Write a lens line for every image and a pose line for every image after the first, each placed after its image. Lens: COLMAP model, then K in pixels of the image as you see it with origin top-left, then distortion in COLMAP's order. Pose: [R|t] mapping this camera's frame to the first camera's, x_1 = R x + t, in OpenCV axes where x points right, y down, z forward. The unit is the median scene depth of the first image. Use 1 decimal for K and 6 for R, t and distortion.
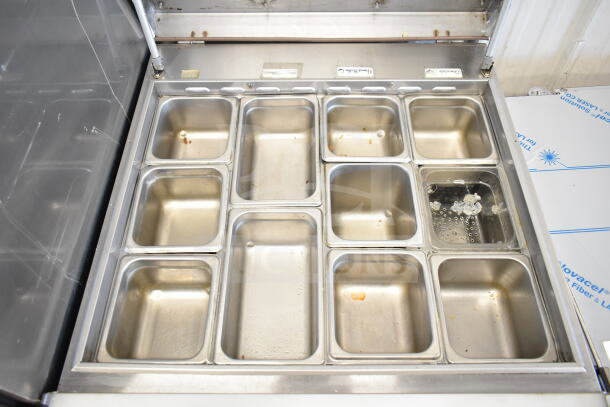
lens RADIAL K [[473.9, 0, 305.0], [0, 473.9, 203.5], [0, 0, 1]] dist [0.026349, 0.008212]
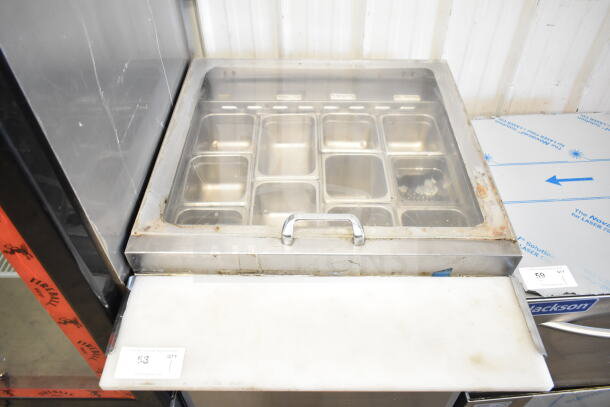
lens RADIAL K [[473.9, 0, 305.0], [0, 473.9, 203.5], [0, 0, 1]] dist [0.026349, 0.008212]
pose [[0.999954, 0.007313, 0.006281, -0.013067], [-0.006023, 0.982665, -0.185291, 0.291098], [-0.007527, 0.185245, 0.982664, -0.309570]]
